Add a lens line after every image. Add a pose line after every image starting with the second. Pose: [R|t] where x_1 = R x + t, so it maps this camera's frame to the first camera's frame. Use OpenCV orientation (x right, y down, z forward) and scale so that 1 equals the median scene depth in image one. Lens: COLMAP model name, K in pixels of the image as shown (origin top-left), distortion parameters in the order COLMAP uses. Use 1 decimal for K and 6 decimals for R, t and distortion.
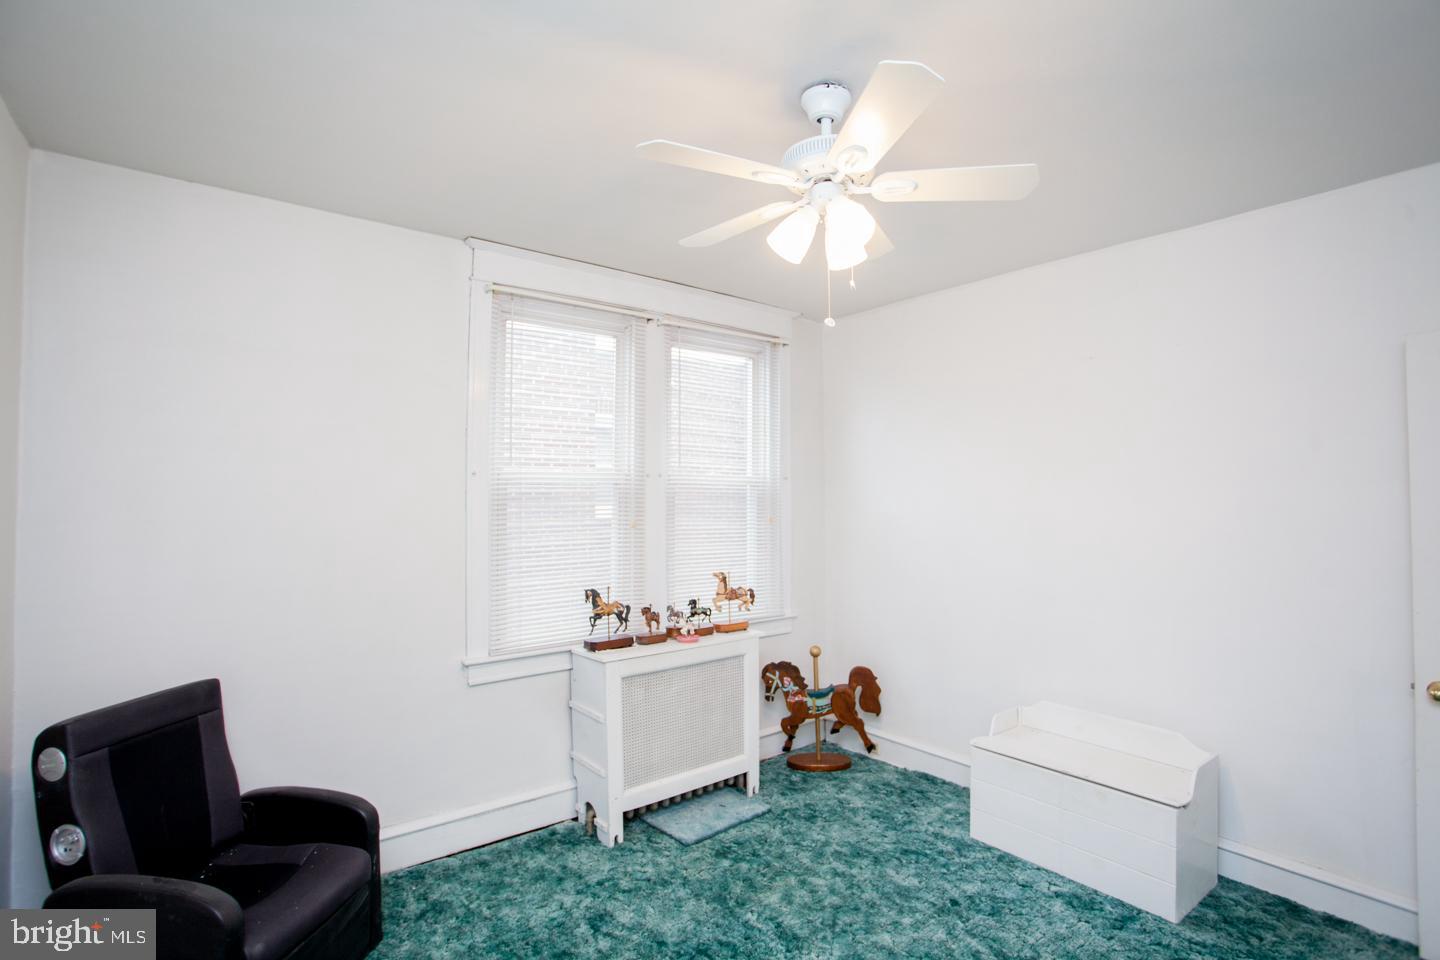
lens RADIAL K [[699.7, 0, 720.0], [0, 699.7, 480.0], [0, 0, 1]] dist [-0.076266, 0.038286]
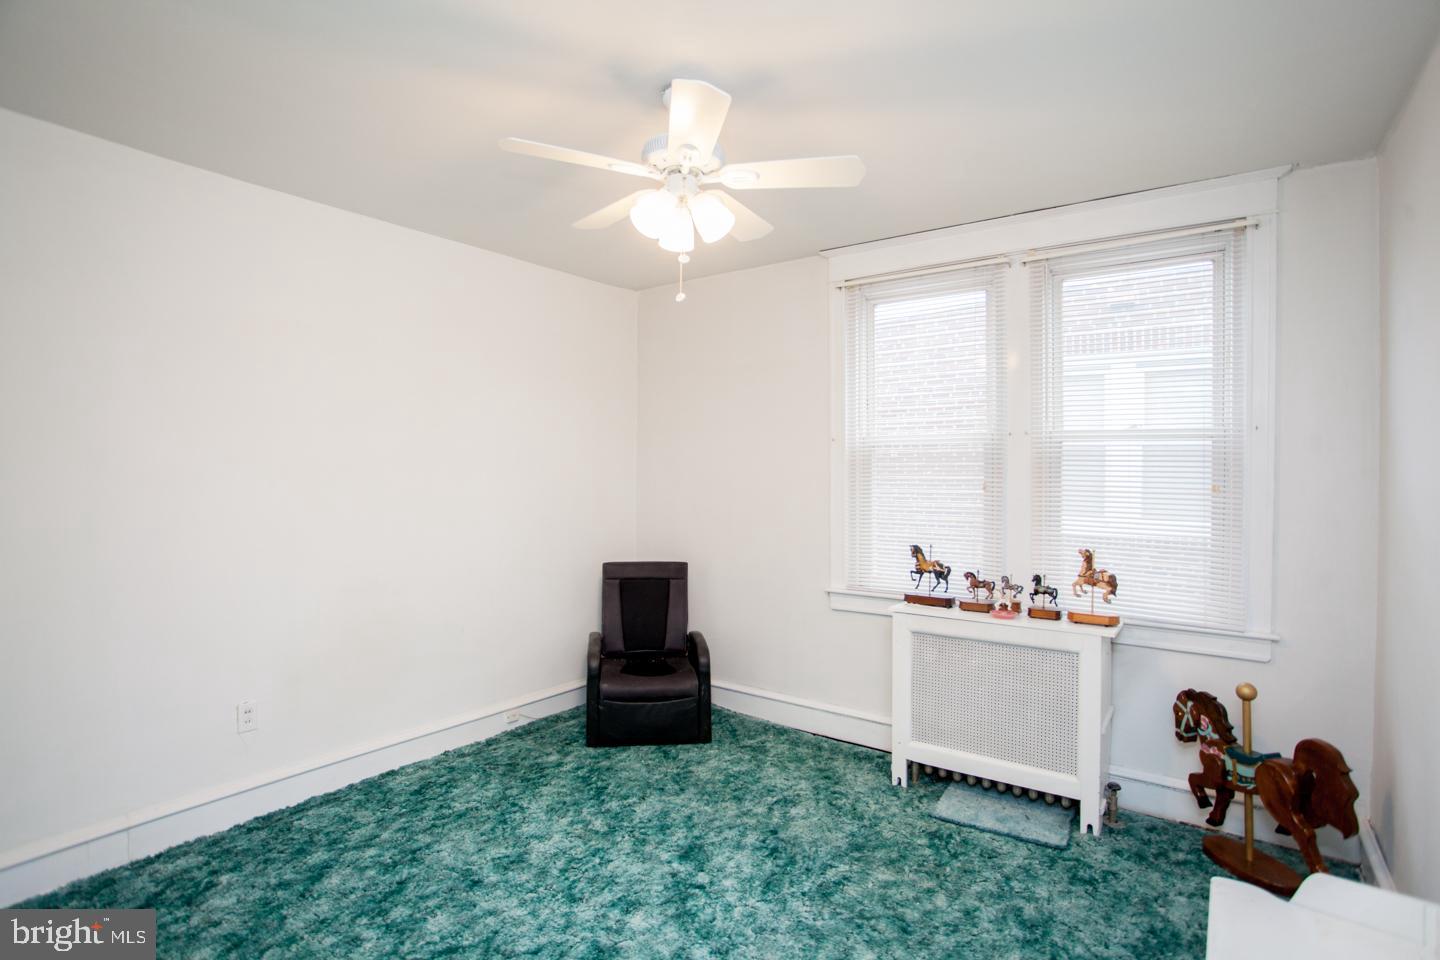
lens RADIAL K [[699.7, 0, 720.0], [0, 699.7, 480.0], [0, 0, 1]] dist [-0.076266, 0.038286]
pose [[0.261682, 0.013818, -0.965055, 0.739068], [0.020289, 0.999598, 0.019814, 0.031329], [0.964941, -0.024765, 0.261296, 0.437379]]
